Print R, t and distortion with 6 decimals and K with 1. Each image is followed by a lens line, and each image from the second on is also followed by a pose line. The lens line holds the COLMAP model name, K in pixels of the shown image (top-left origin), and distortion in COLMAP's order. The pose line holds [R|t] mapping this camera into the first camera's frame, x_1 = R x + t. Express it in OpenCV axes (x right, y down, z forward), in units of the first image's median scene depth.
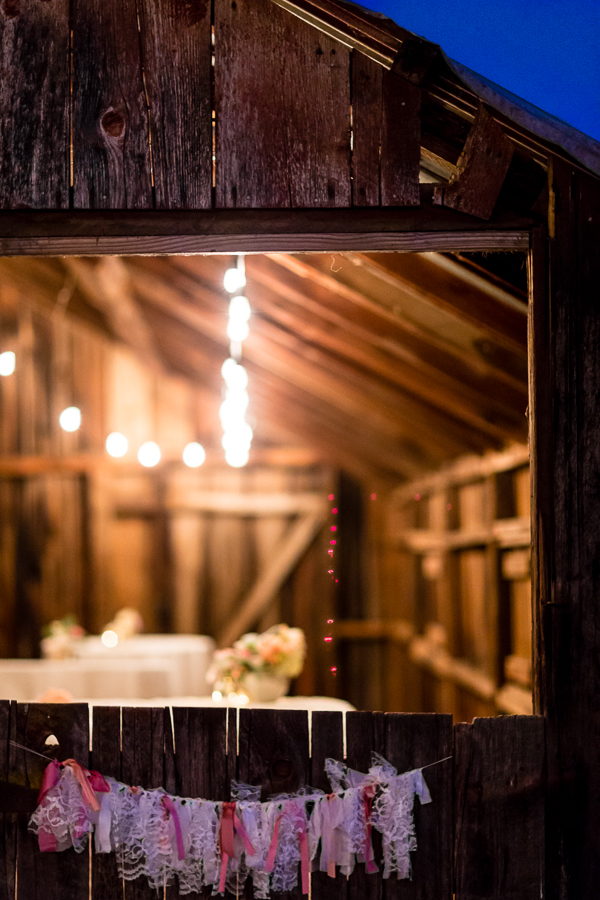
lens RADIAL K [[2548.0, 0, 300.0], [0, 2548.0, 450.0], [0, 0, 1]] dist [0.001267, -0.506424]
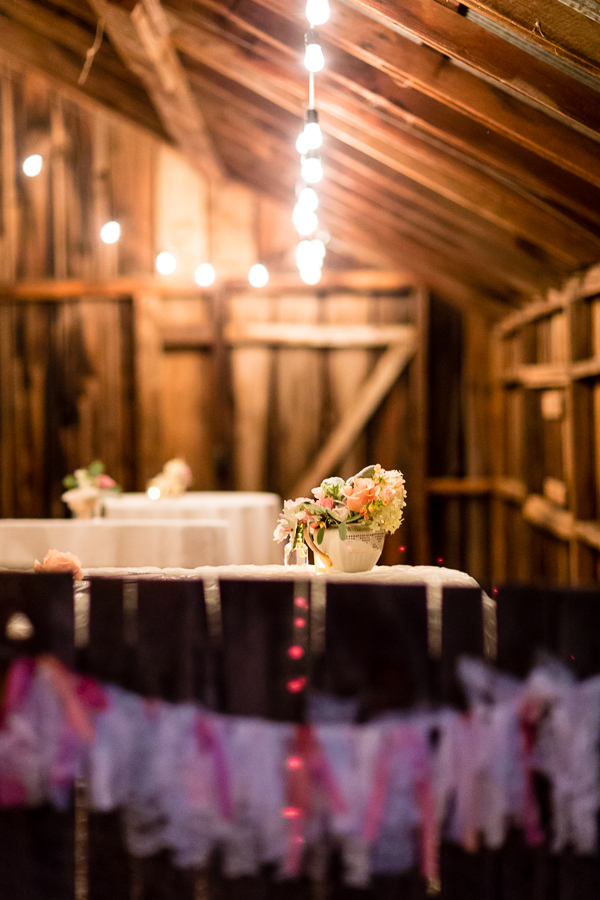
lens RADIAL K [[2548.0, 0, 300.0], [0, 2548.0, 450.0], [0, 0, 1]] dist [0.001267, -0.506424]
pose [[0.999623, 0.001969, -0.027398, -0.006230], [-0.000598, 0.998752, 0.049947, 0.020538], [0.027463, -0.049912, 0.998376, 0.199069]]
